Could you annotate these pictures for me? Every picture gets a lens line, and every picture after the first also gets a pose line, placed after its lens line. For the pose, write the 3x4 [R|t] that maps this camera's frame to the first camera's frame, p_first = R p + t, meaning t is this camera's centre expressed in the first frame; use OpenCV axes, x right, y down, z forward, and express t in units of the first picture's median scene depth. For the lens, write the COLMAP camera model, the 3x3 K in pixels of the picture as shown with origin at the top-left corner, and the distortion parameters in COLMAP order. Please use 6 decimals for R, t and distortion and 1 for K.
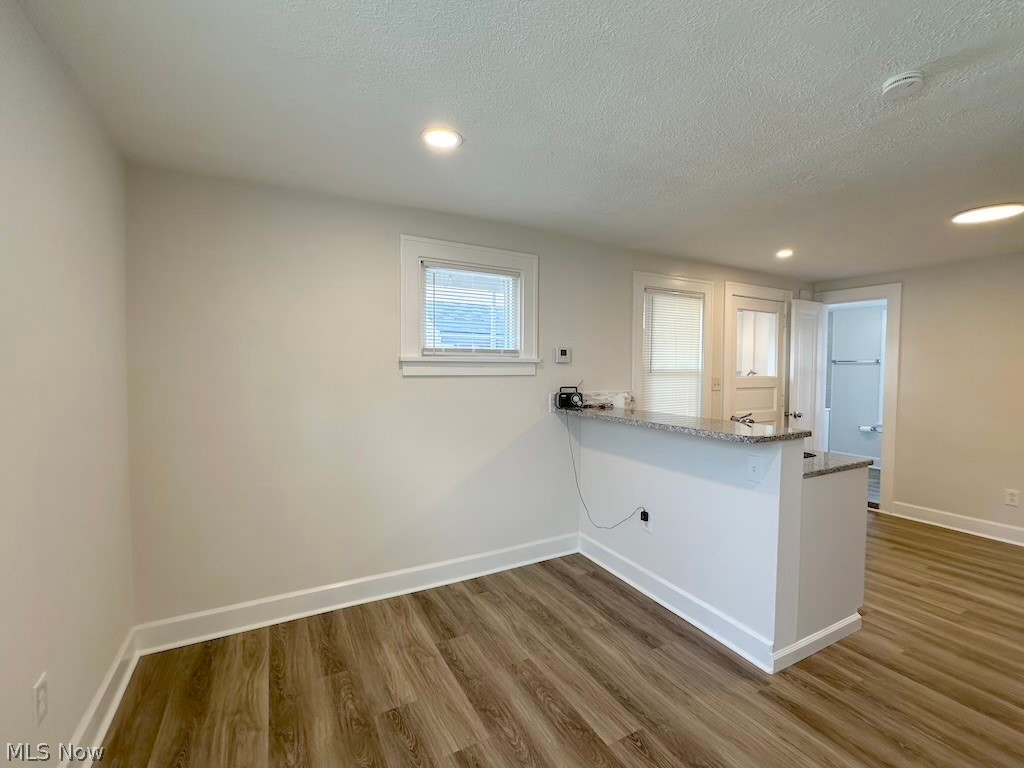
lens RADIAL K [[441.9, 0, 512.0], [0, 441.9, 384.0], [0, 0, 1]] dist [-0.002148, -0.000522]
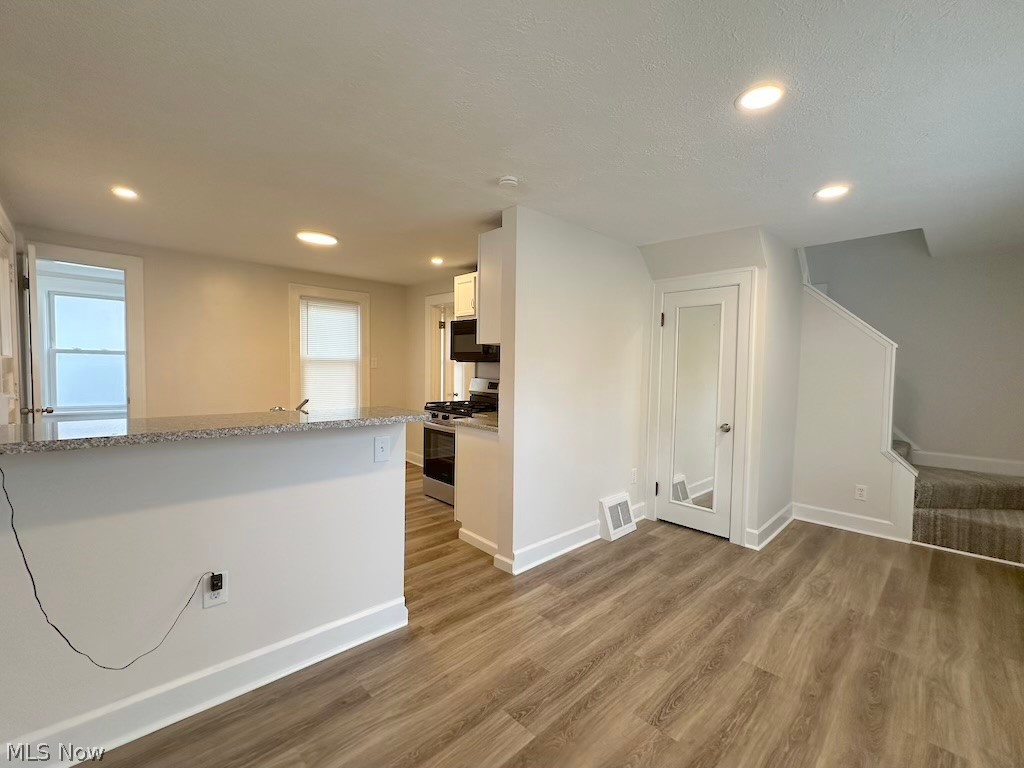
lens RADIAL K [[441.9, 0, 512.0], [0, 441.9, 384.0], [0, 0, 1]] dist [-0.002148, -0.000522]
pose [[-0.278478, -0.053900, 0.958929, -0.464907], [0.005472, 0.998319, 0.057703, -0.013074], [-0.960427, 0.021316, -0.277715, 0.912134]]
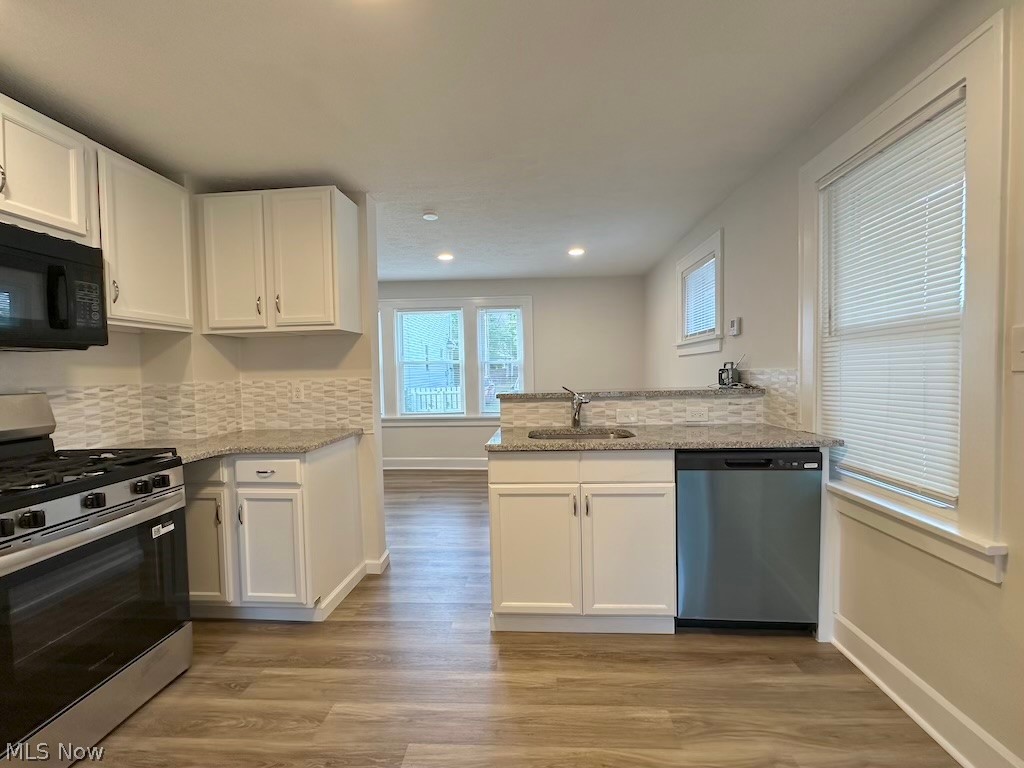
lens RADIAL K [[441.9, 0, 512.0], [0, 441.9, 384.0], [0, 0, 1]] dist [-0.002148, -0.000522]
pose [[-0.523753, 0.031143, -0.851301, 1.549477], [-0.007671, 0.999119, 0.041271, 0.022419], [0.851836, 0.028146, -0.523052, 1.522579]]
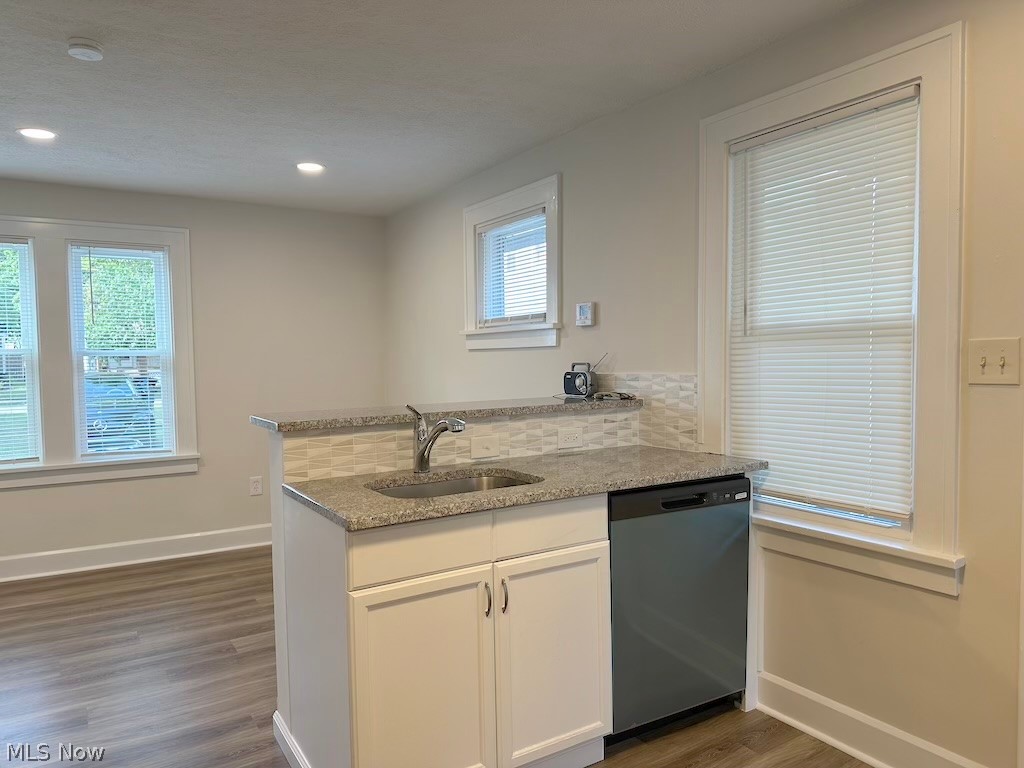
lens RADIAL K [[718.9, 0, 512.0], [0, 718.9, 384.0], [0, 0, 1]] dist [0.086116, -0.130087]
pose [[0.071367, 0.033953, -0.996872, 1.621688], [-0.015201, 0.999341, 0.032949, 0.005055], [0.997334, 0.012801, 0.071836, 1.148893]]
